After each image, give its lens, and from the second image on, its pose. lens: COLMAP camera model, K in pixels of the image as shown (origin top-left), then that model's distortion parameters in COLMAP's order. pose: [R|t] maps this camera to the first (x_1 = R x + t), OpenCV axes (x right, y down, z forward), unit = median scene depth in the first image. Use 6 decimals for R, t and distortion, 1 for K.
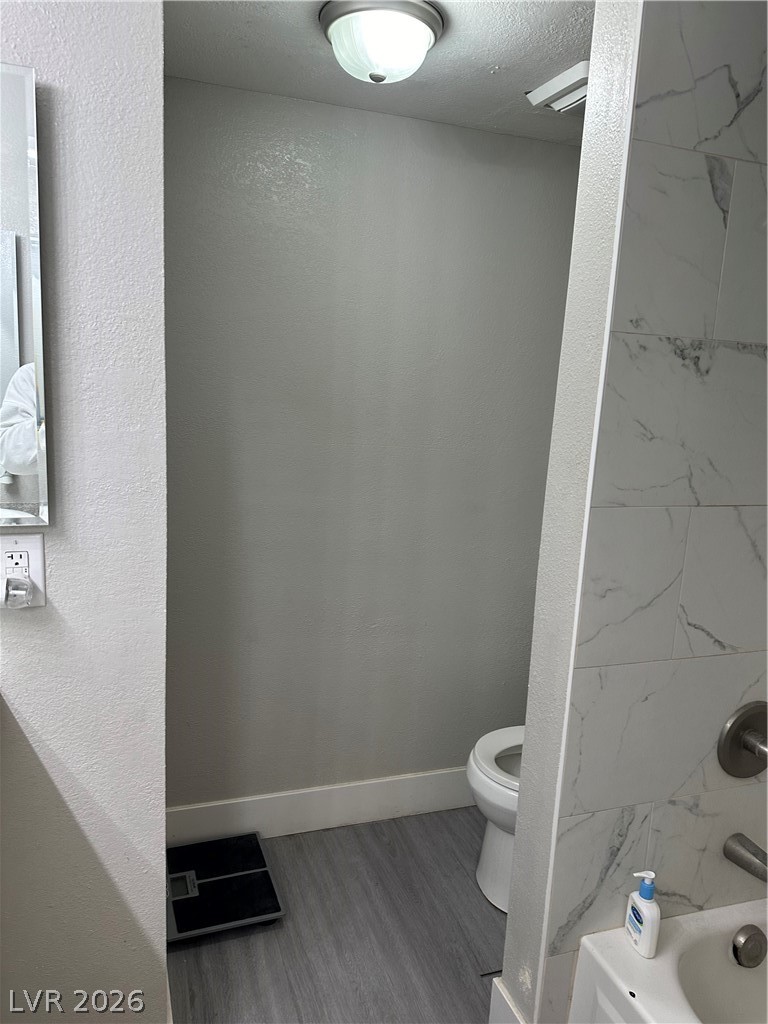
lens RADIAL K [[715.3, 0, 385.4], [0, 715.3, 510.6], [0, 0, 1]] dist [0.009830, -0.016273]
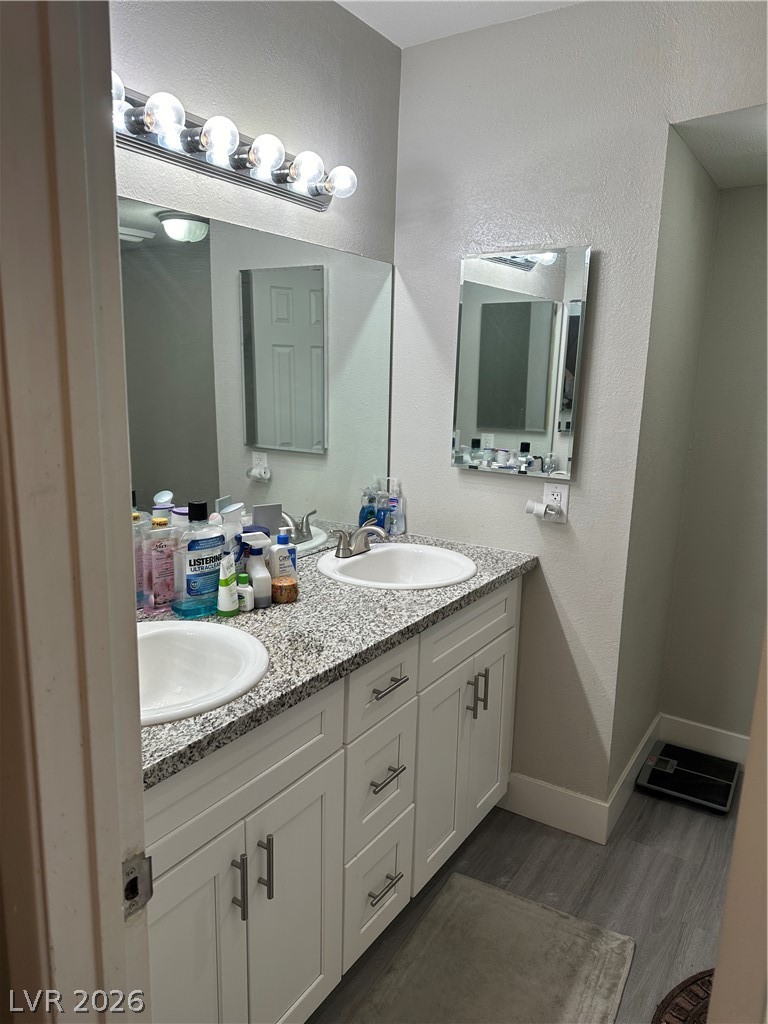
lens RADIAL K [[715.3, 0, 383.4], [0, 715.3, 513.6], [0, 0, 1]] dist [0.009830, -0.016273]
pose [[0.600246, 0.118926, -0.790925, 0.673317], [-0.133840, 0.989875, 0.047267, 0.077696], [0.788538, 0.077485, 0.610085, -0.491437]]
